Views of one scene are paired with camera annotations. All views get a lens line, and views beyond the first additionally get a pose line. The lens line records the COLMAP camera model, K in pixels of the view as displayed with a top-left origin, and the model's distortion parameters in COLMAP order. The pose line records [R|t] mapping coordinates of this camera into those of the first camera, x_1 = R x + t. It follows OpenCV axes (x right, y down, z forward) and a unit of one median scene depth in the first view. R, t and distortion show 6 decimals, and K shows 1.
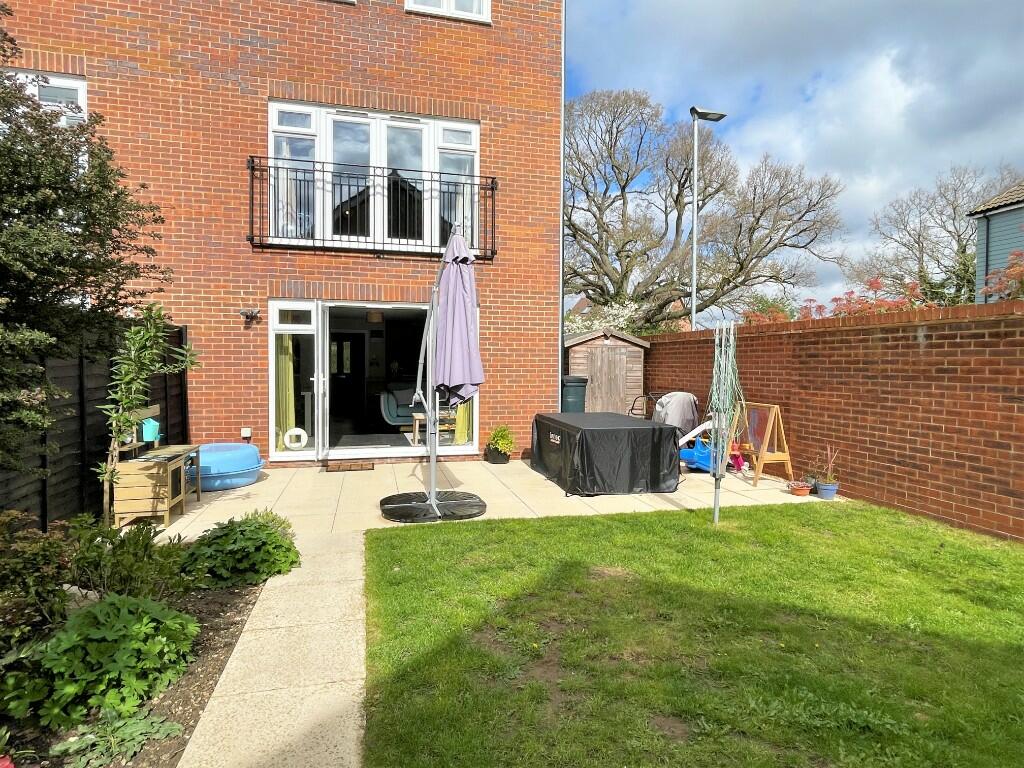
lens RADIAL K [[568.3, 0, 513.4], [0, 568.3, 383.0], [0, 0, 1]] dist [-0.001285, -0.000294]
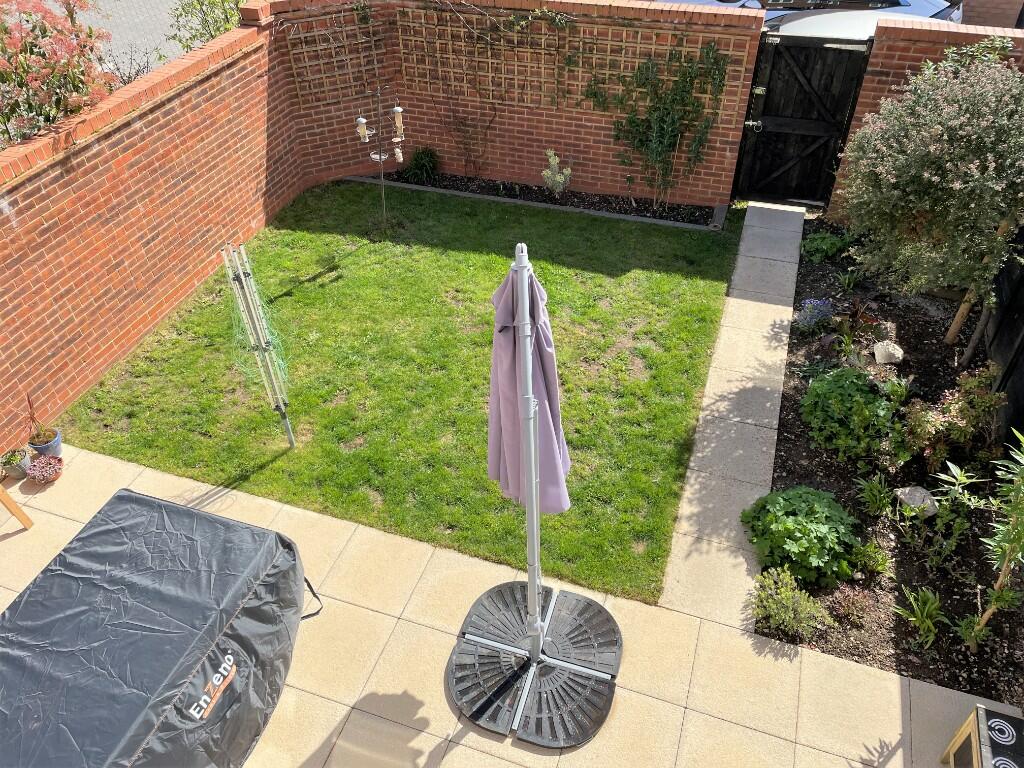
lens RADIAL K [[774.5, 0, 511.2], [0, 774.5, 378.9], [0, 0, 1]] dist [0.085703, -0.079760]
pose [[-0.838856, -0.345911, 0.420317, -0.403953], [0.033810, 0.737541, 0.674456, -0.629289], [-0.543303, 0.579982, -0.606995, 1.453902]]
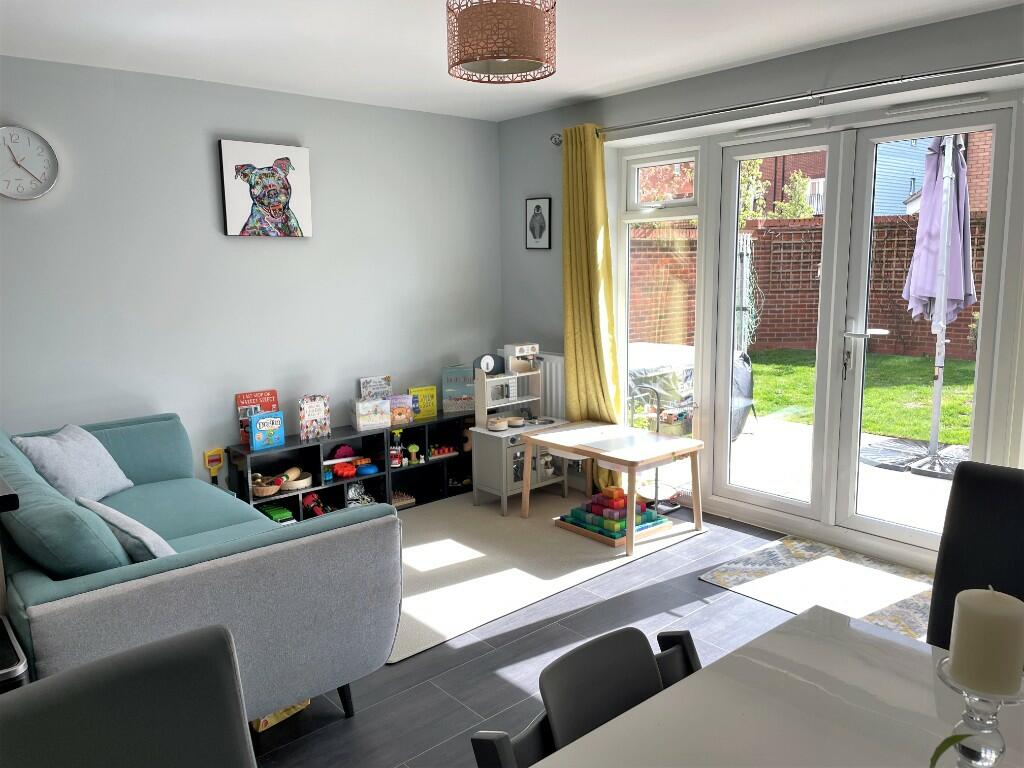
lens RADIAL K [[774.5, 0, 511.9], [0, 774.5, 383.3], [0, 0, 1]] dist [0.085703, -0.079760]
pose [[-0.452603, -0.138087, 0.880955, -0.874476], [0.044754, 0.983174, 0.177102, -0.112898], [-0.890588, 0.119584, -0.438808, 2.093771]]
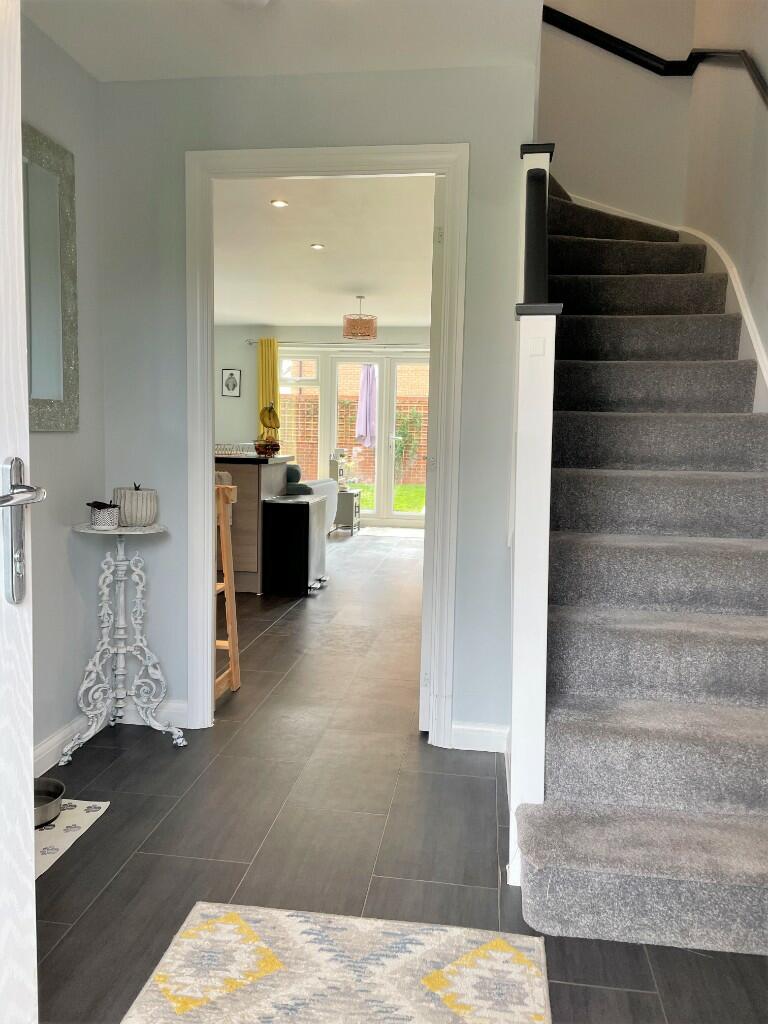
lens RADIAL K [[774.5, 0, 384.5], [0, 774.5, 514.1], [0, 0, 1]] dist [0.085703, -0.079760]
pose [[-0.927497, -0.066482, 0.367871, -1.023653], [-0.017065, 0.990563, 0.135991, -0.086090], [-0.373441, 0.119853, -0.919879, 3.163958]]
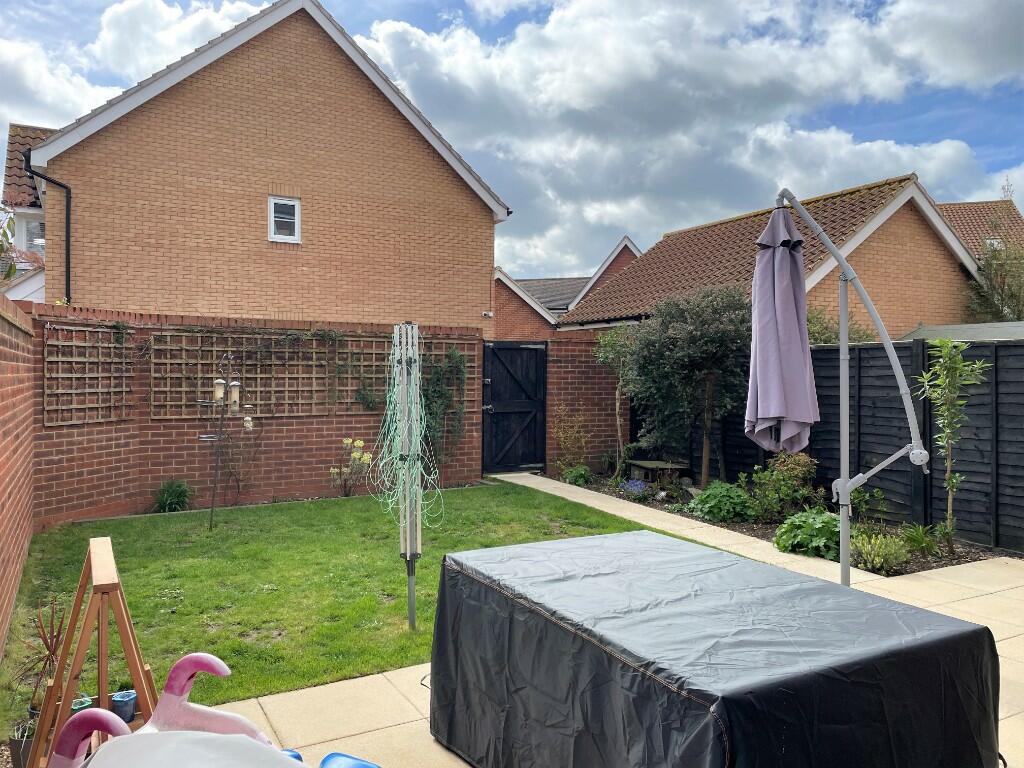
lens RADIAL K [[774.5, 0, 514.2], [0, 774.5, 381.0], [0, 0, 1]] dist [0.085703, -0.079760]
pose [[-0.965594, -0.006041, -0.259983, 0.465184], [-0.017900, 0.998903, 0.043273, -0.084900], [0.259437, 0.046438, -0.964643, 1.839377]]
